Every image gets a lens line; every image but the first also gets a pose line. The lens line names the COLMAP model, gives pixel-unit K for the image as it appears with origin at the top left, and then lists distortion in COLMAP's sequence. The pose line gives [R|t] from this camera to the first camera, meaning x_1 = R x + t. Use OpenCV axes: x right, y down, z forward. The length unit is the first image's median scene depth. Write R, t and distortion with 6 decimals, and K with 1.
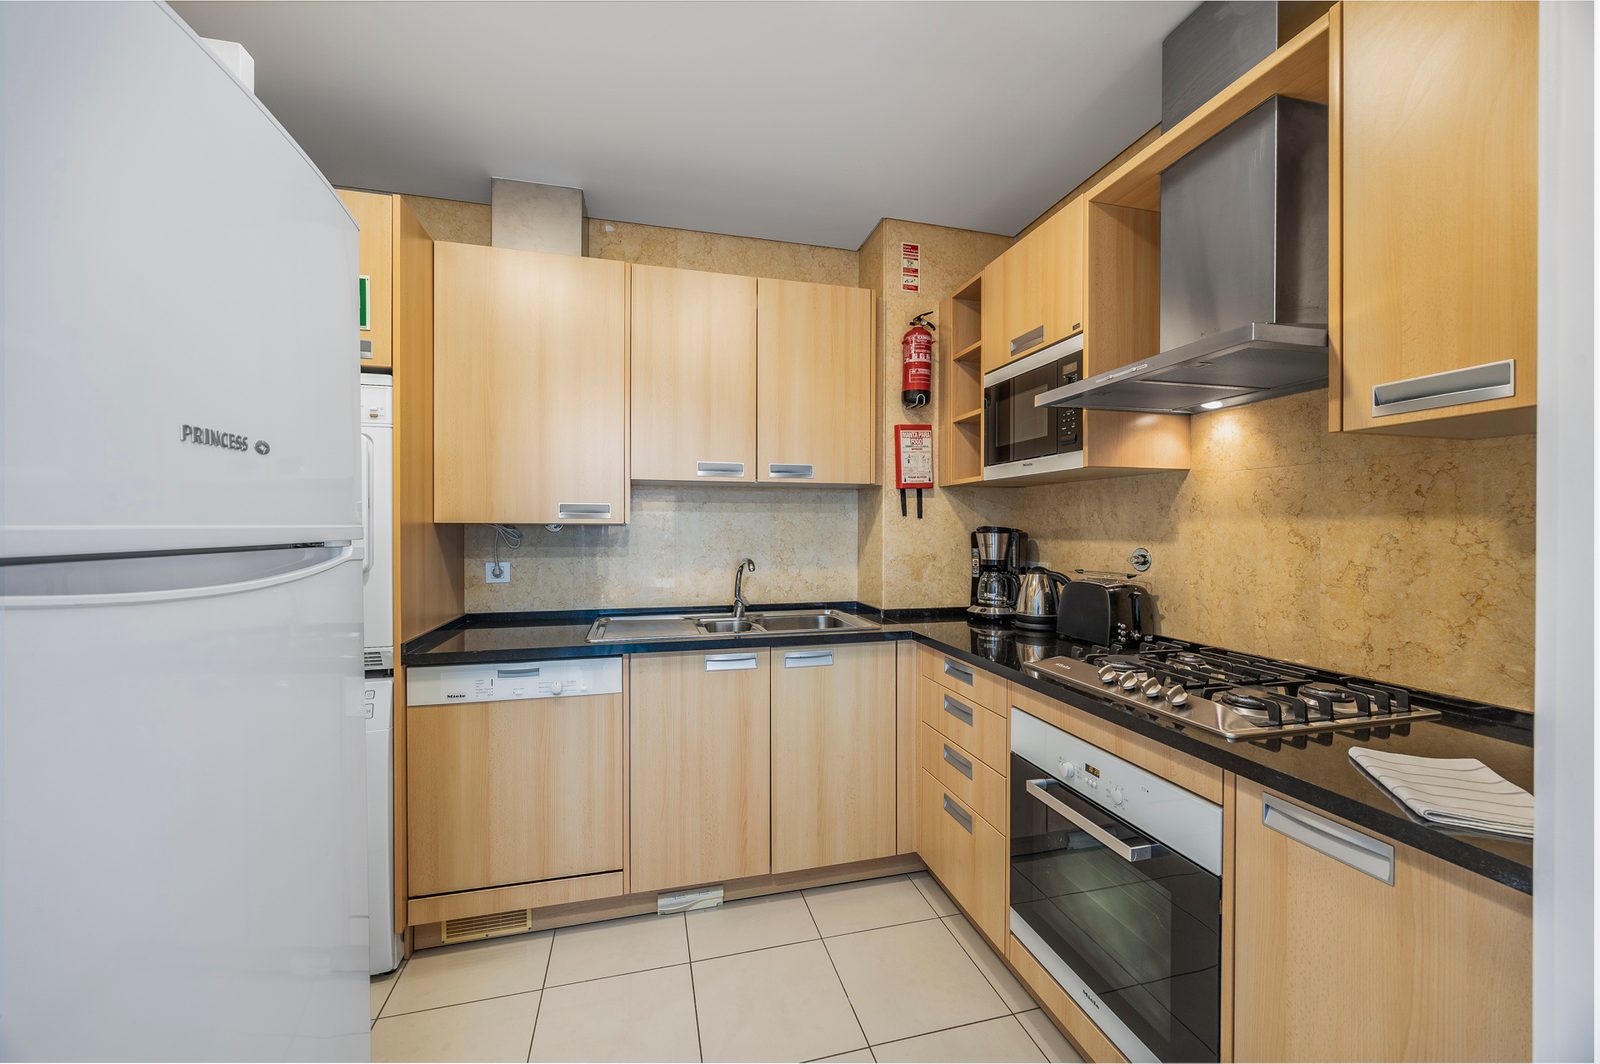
lens RADIAL K [[603.9, 0, 801.6], [0, 603.9, 529.6], [0, 0, 1]] dist [-0.003674, -0.000046]
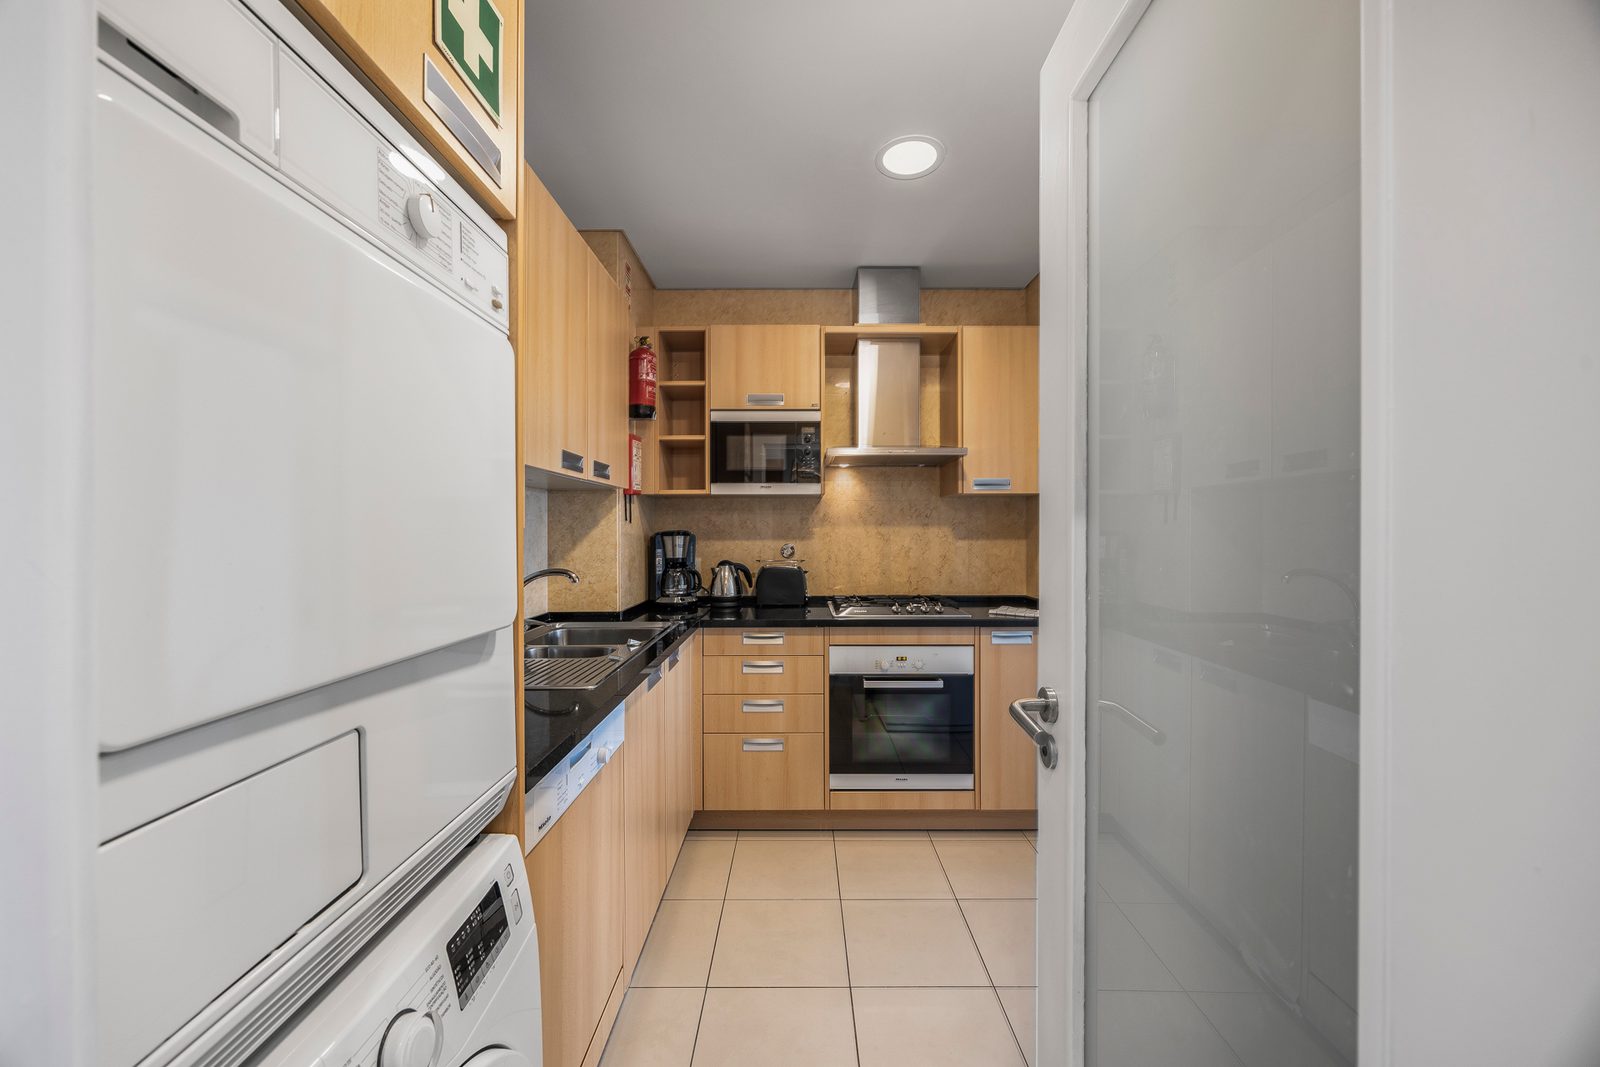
lens RADIAL K [[603.9, 0, 801.6], [0, 603.9, 531.1], [0, 0, 1]] dist [-0.003674, -0.000046]
pose [[0.254919, -0.001522, 0.966961, -0.976633], [0.005665, 0.999984, 0.000080, -0.003126], [-0.966946, 0.005457, 0.254924, 0.555701]]
